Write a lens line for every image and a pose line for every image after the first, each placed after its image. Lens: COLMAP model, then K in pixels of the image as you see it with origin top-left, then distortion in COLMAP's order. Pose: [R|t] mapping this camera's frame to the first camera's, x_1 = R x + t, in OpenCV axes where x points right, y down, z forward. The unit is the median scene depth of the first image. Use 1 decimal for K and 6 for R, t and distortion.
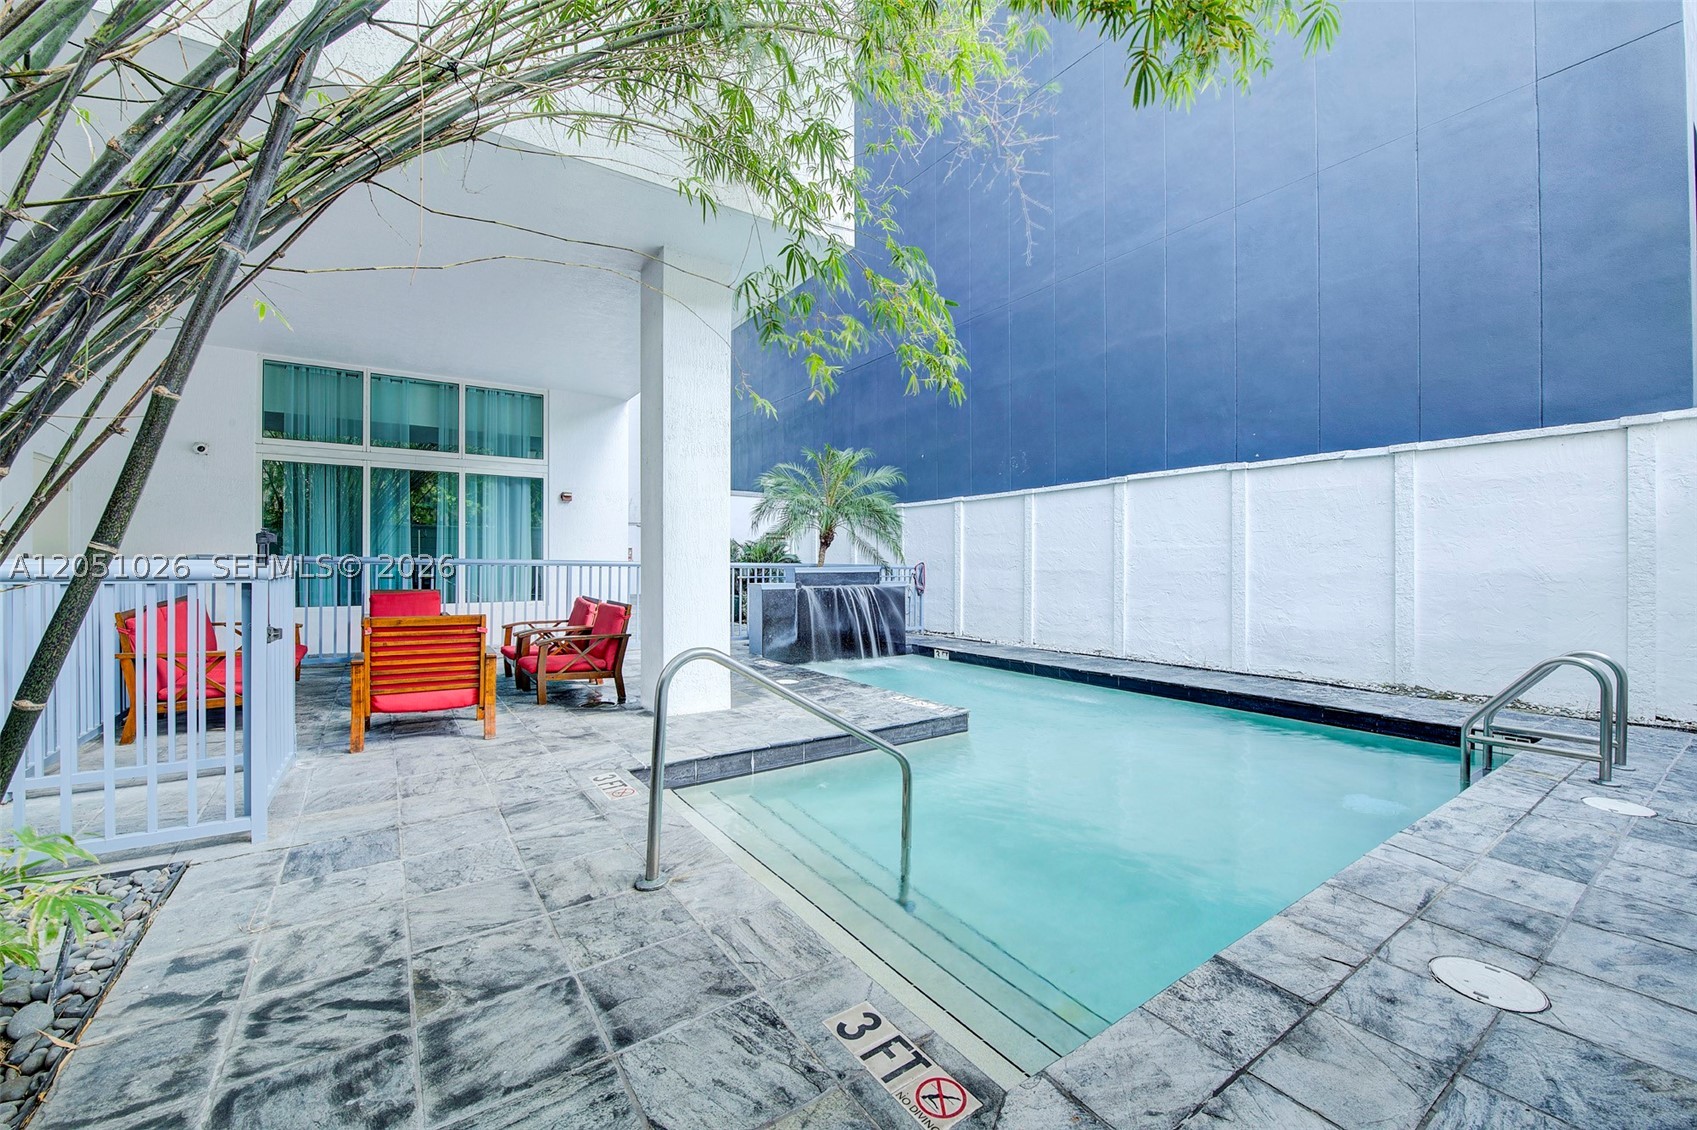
lens RADIAL K [[682.2, 0, 848.5], [0, 682.2, 565.0], [0, 0, 1]] dist [-0.016806, -0.000085]
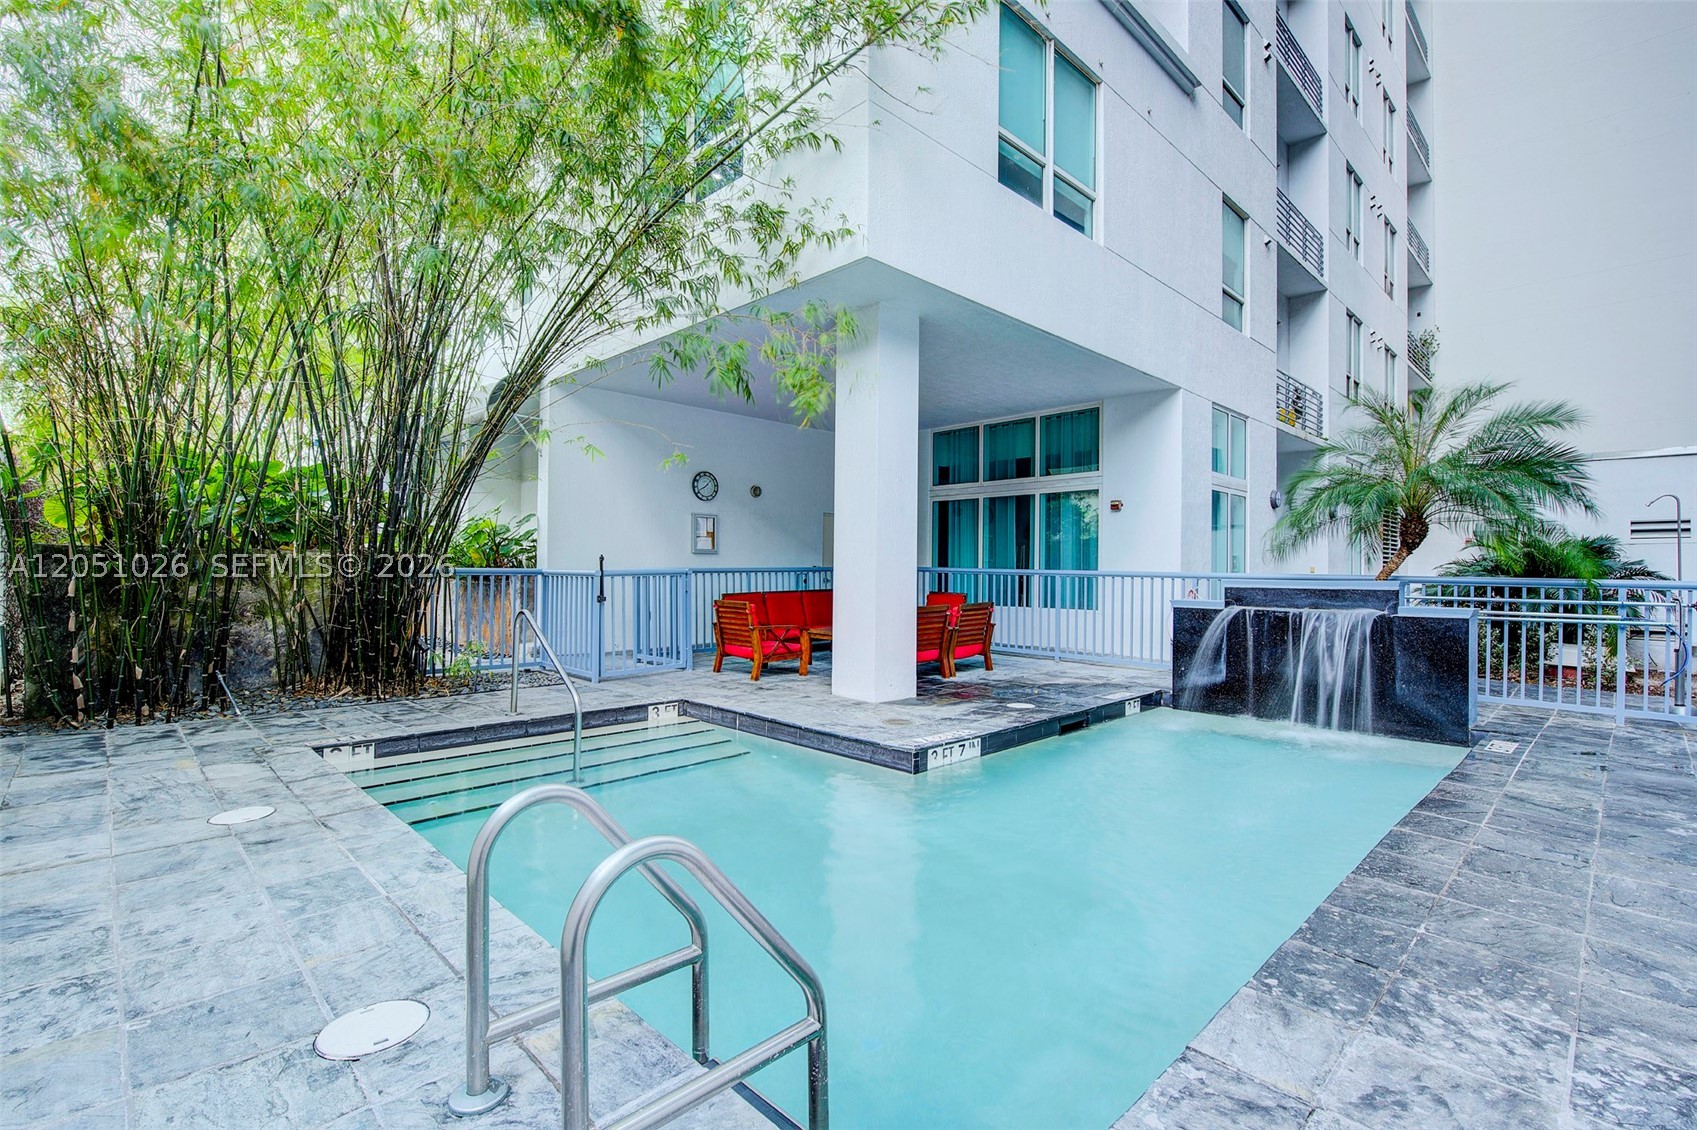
lens RADIAL K [[765.2, 0, 823.8], [0, 765.2, 569.3], [0, 0, 1]] dist [-0.001751, -0.000373]
pose [[0.156762, -0.003210, -0.987631, 0.742297], [-0.008583, 0.999953, -0.004612, -0.000108], [0.987599, 0.009200, 0.156727, 0.513507]]
